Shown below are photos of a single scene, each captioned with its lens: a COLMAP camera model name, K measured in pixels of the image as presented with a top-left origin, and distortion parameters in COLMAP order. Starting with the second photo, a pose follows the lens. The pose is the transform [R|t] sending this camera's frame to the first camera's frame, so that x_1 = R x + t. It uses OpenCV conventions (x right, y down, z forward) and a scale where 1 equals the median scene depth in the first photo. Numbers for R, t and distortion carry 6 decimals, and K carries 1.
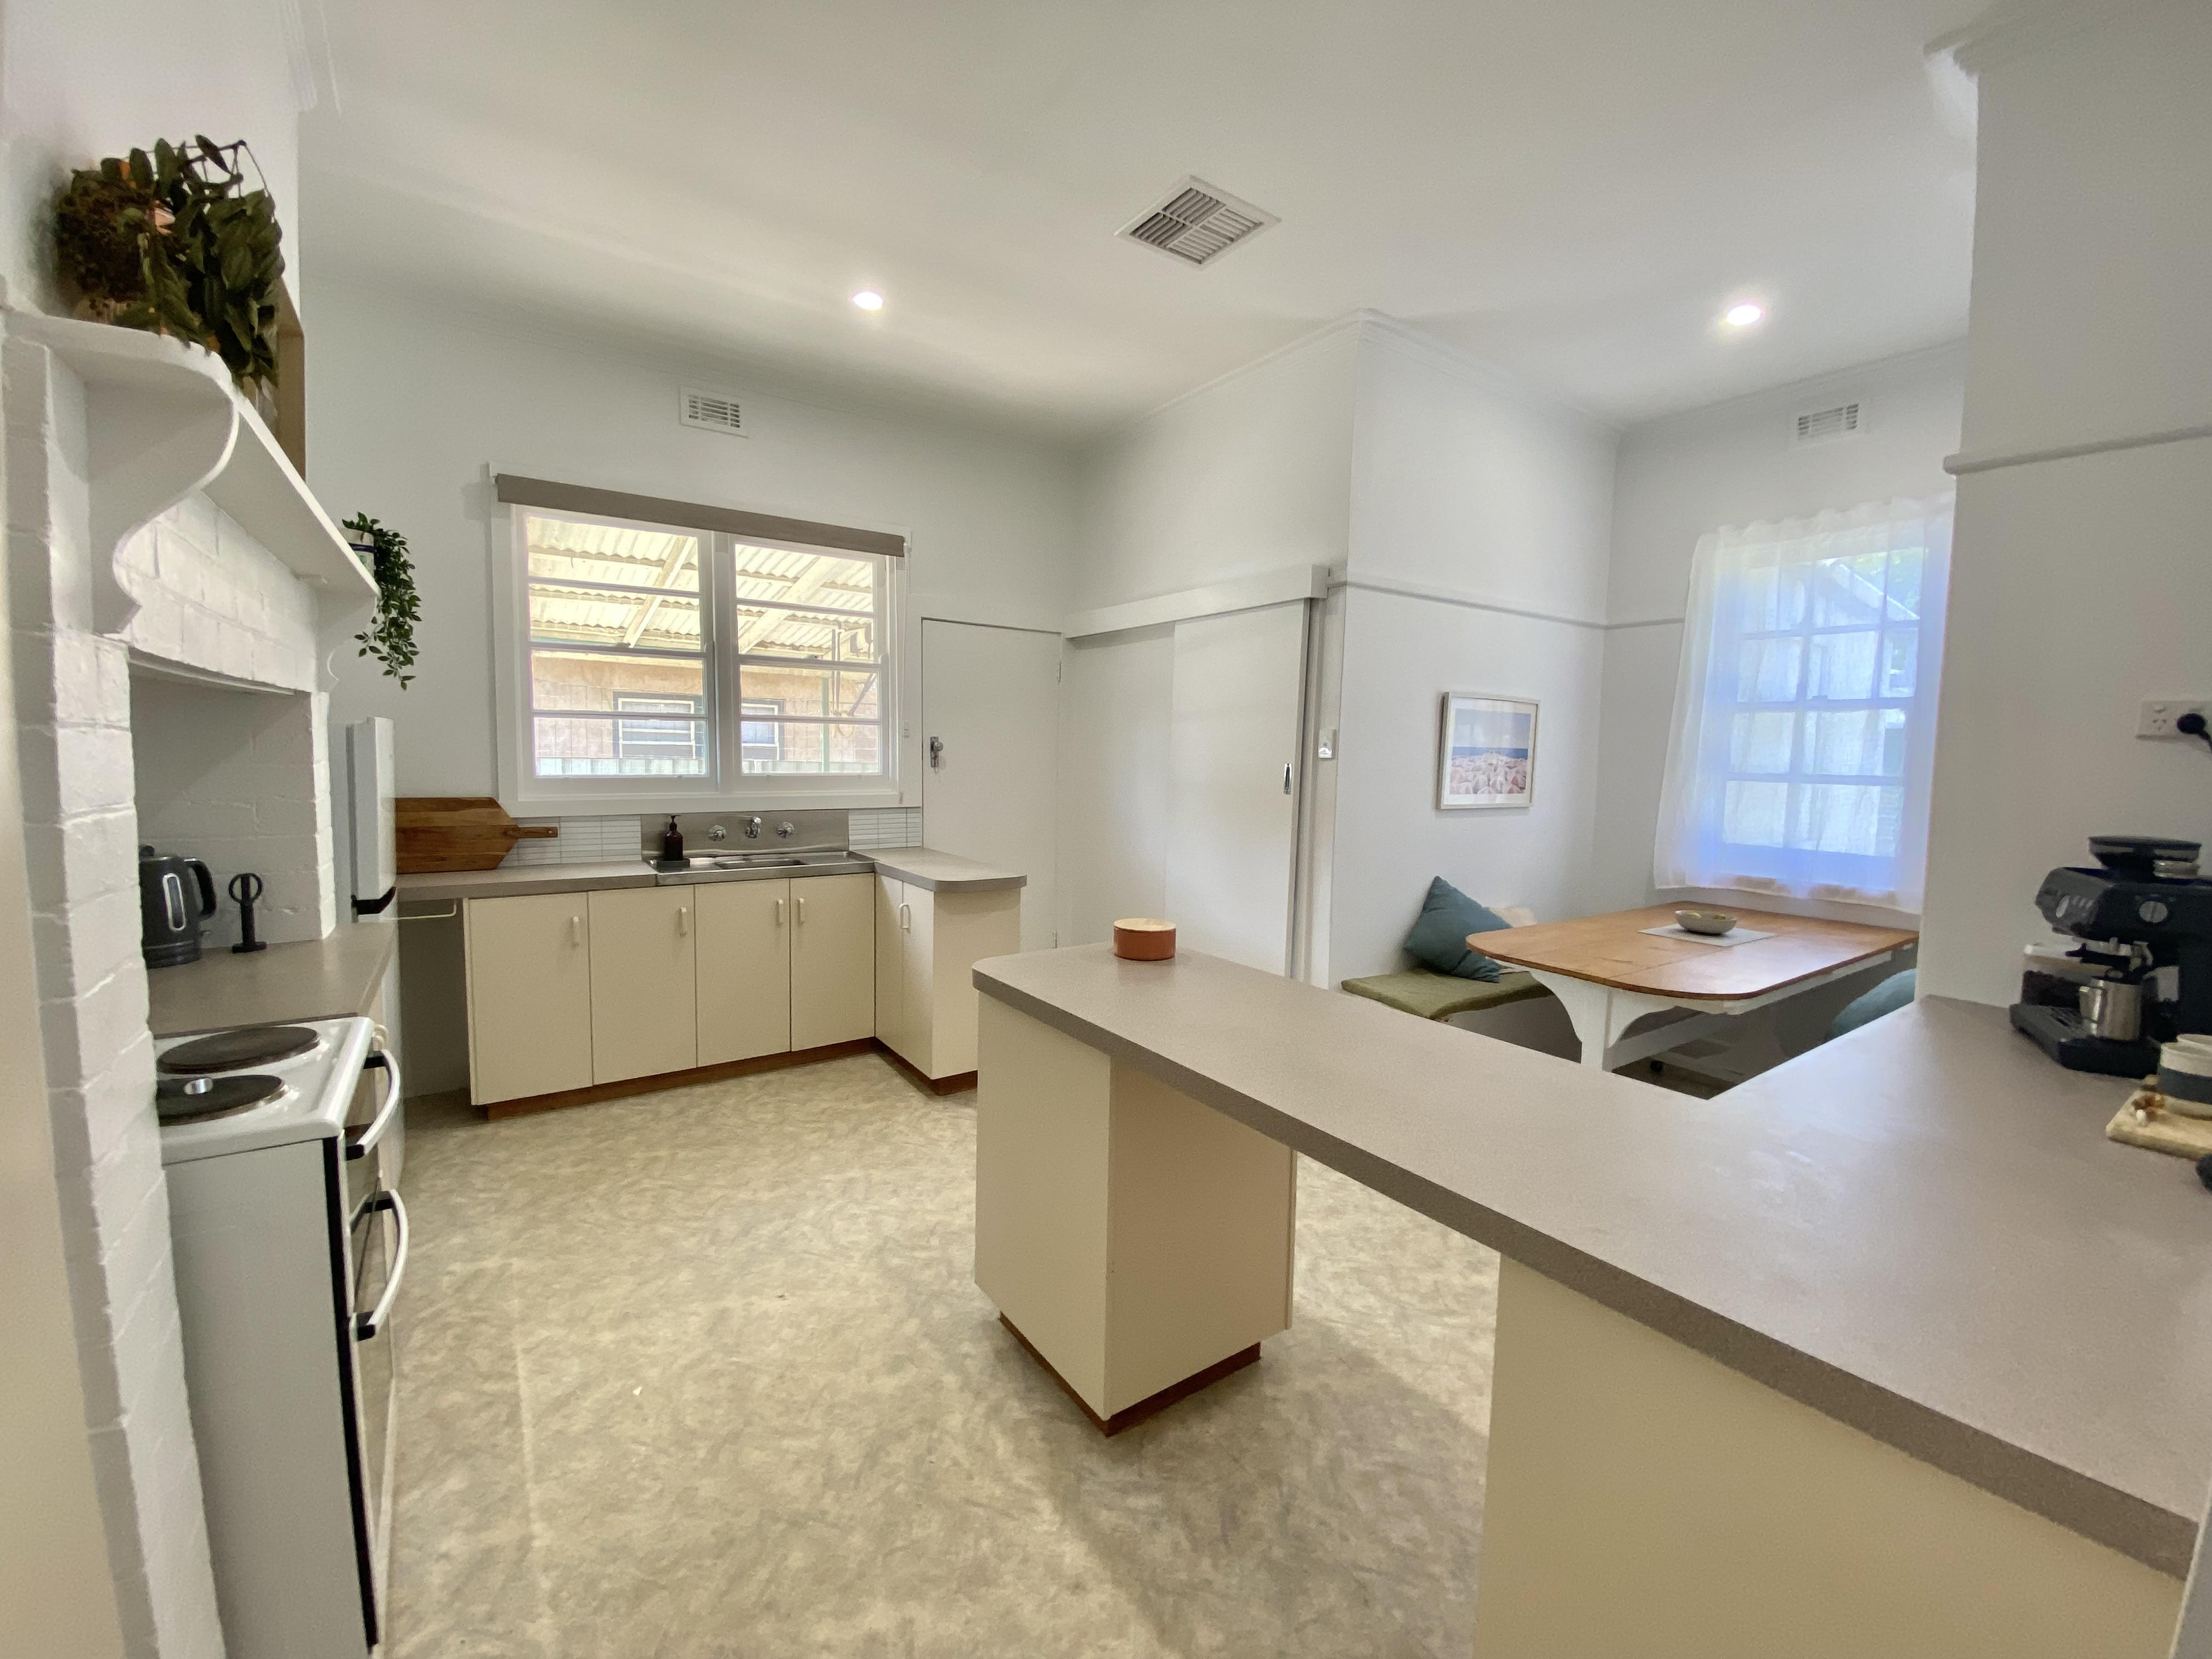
lens RADIAL K [[885.3, 0, 1103.3], [0, 885.3, 856.8], [0, 0, 1]] dist [0.014987, 0.000036]
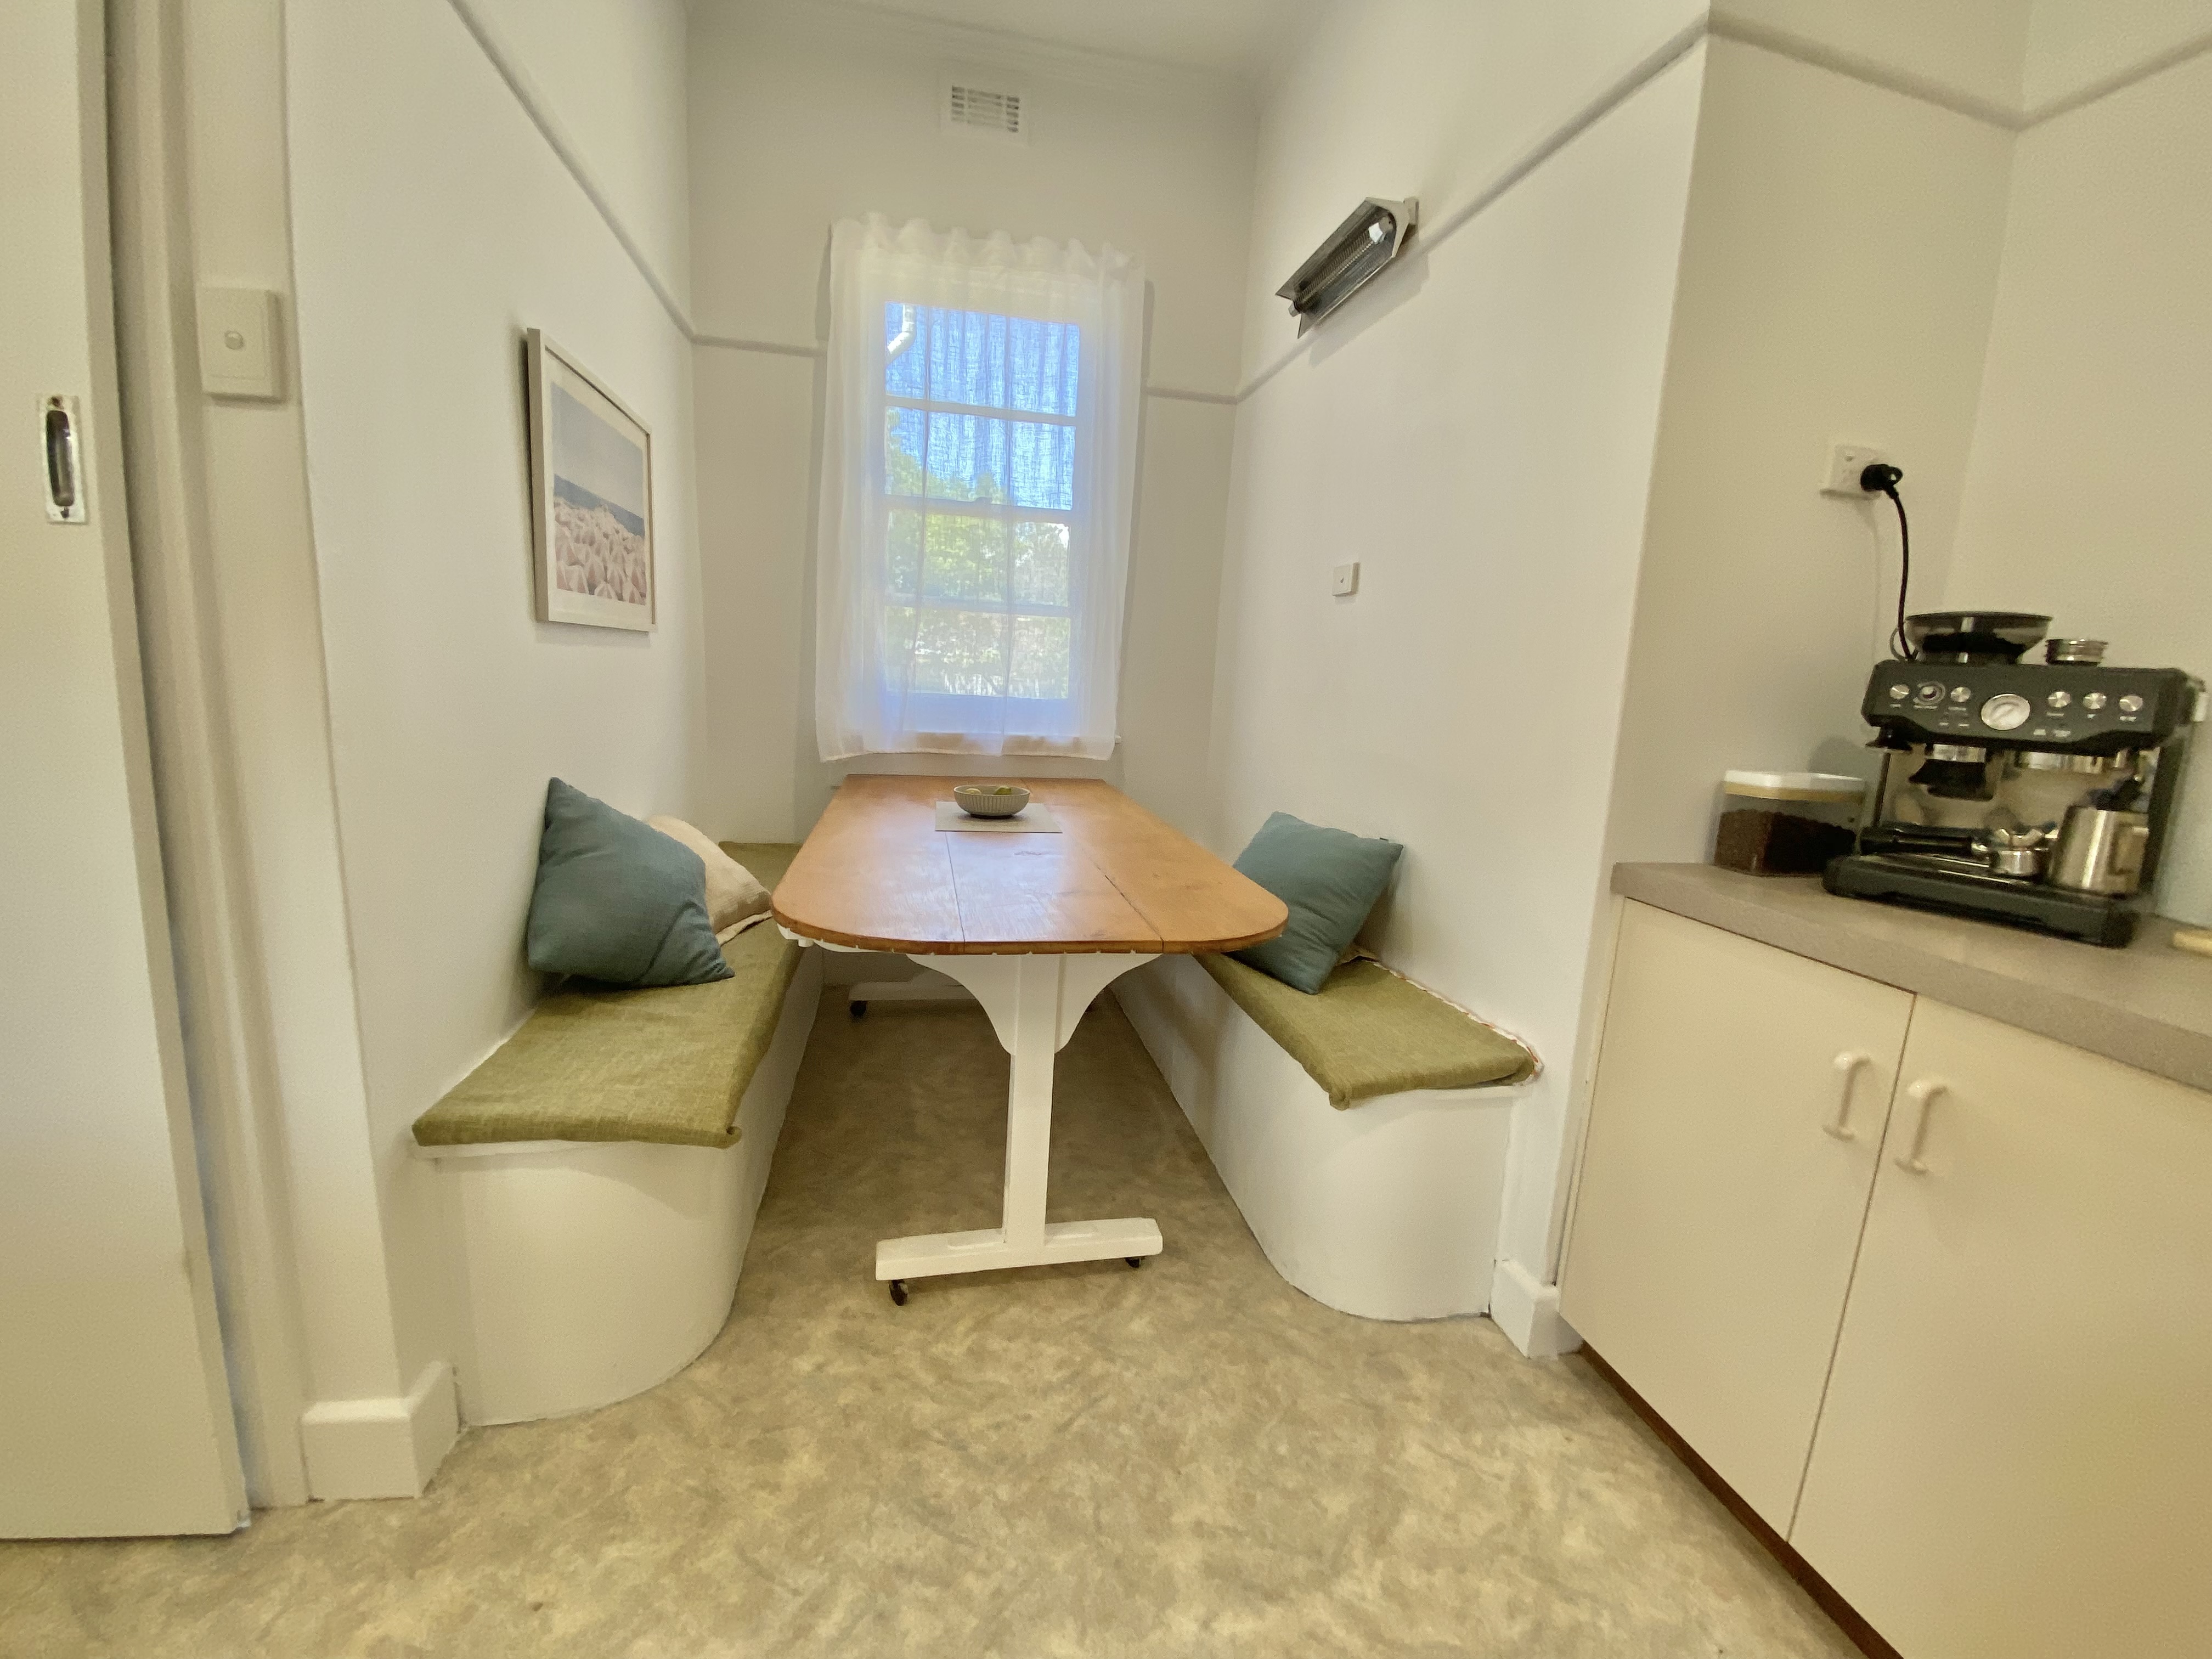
lens RADIAL K [[898.5, 0, 1091.2], [0, 898.5, 817.6], [0, 0, 1]] dist [0.024890, -0.022490]
pose [[0.405245, -0.150140, 0.901795, 0.131381], [0.063596, 0.988662, 0.136024, -0.004272], [-0.911993, 0.002227, 0.410199, 0.972921]]
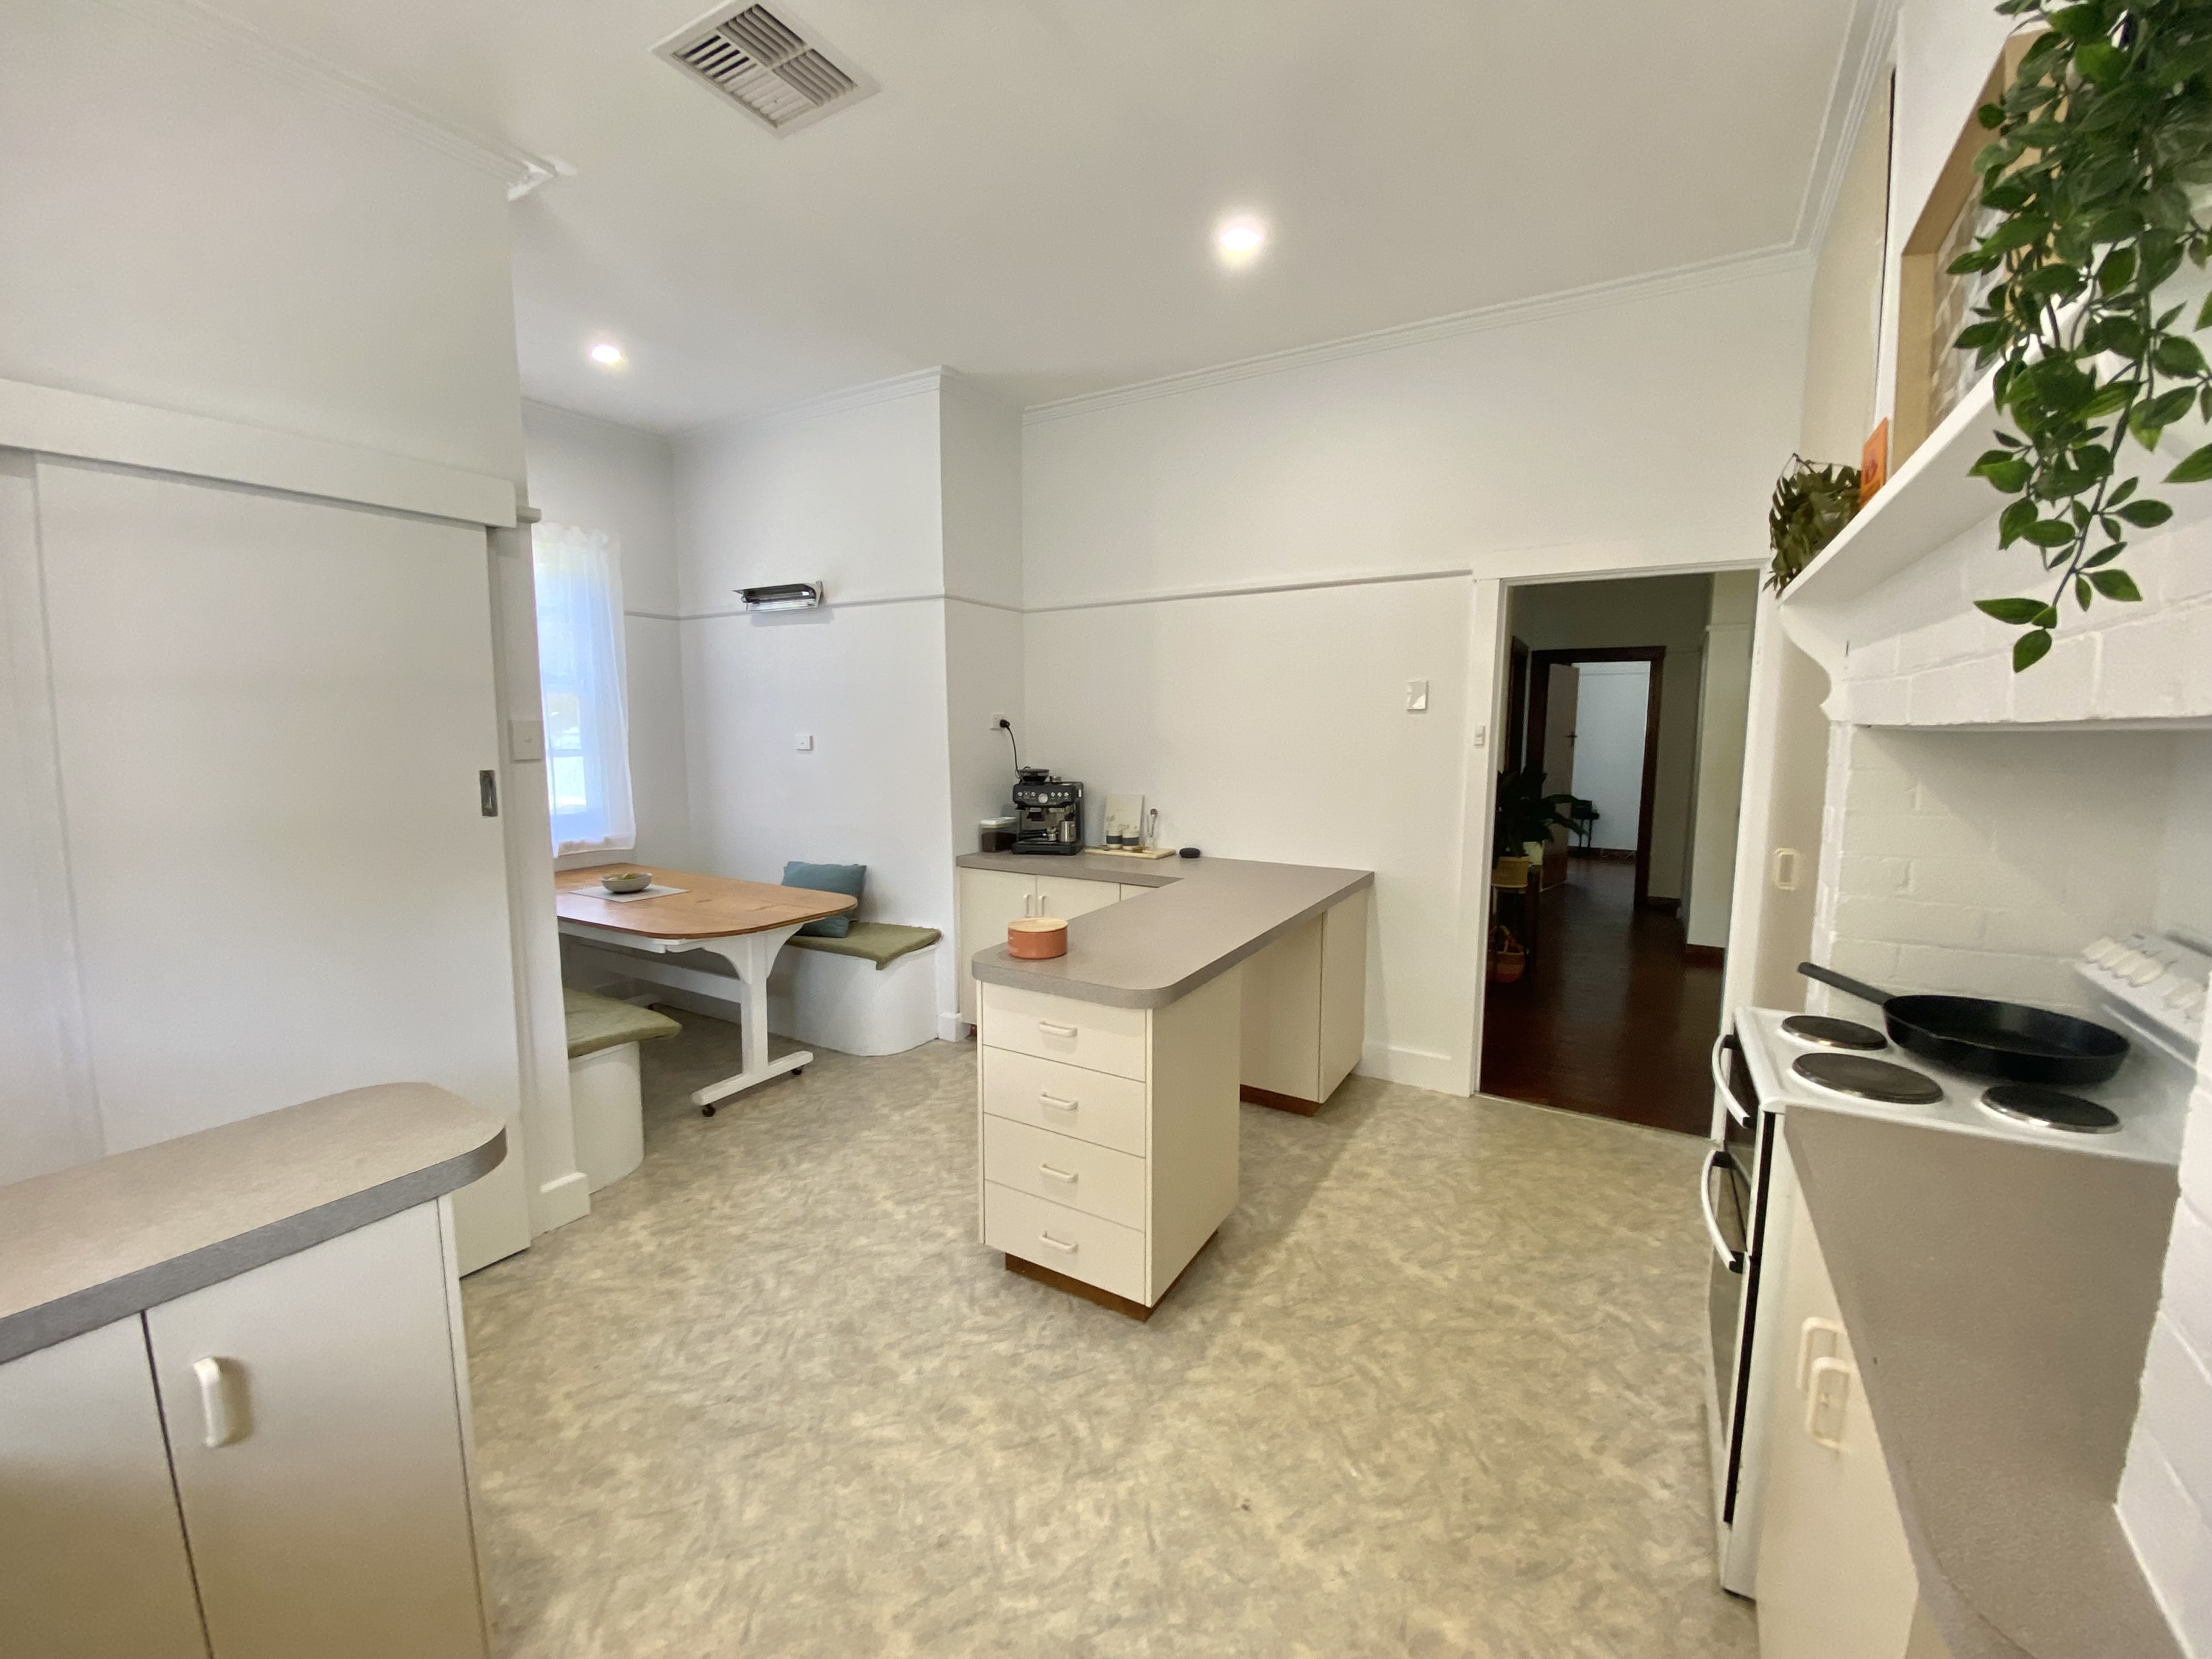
lens RADIAL K [[901.9, 0, 1106.0], [0, 901.9, 829.5], [0, 0, 1]] dist [0.100063, -0.000049]
pose [[-0.401966, -0.127256, 0.906769, -0.968895], [0.096625, 0.978871, 0.180208, -0.224970], [-0.910542, 0.160054, -0.381177, 1.322055]]
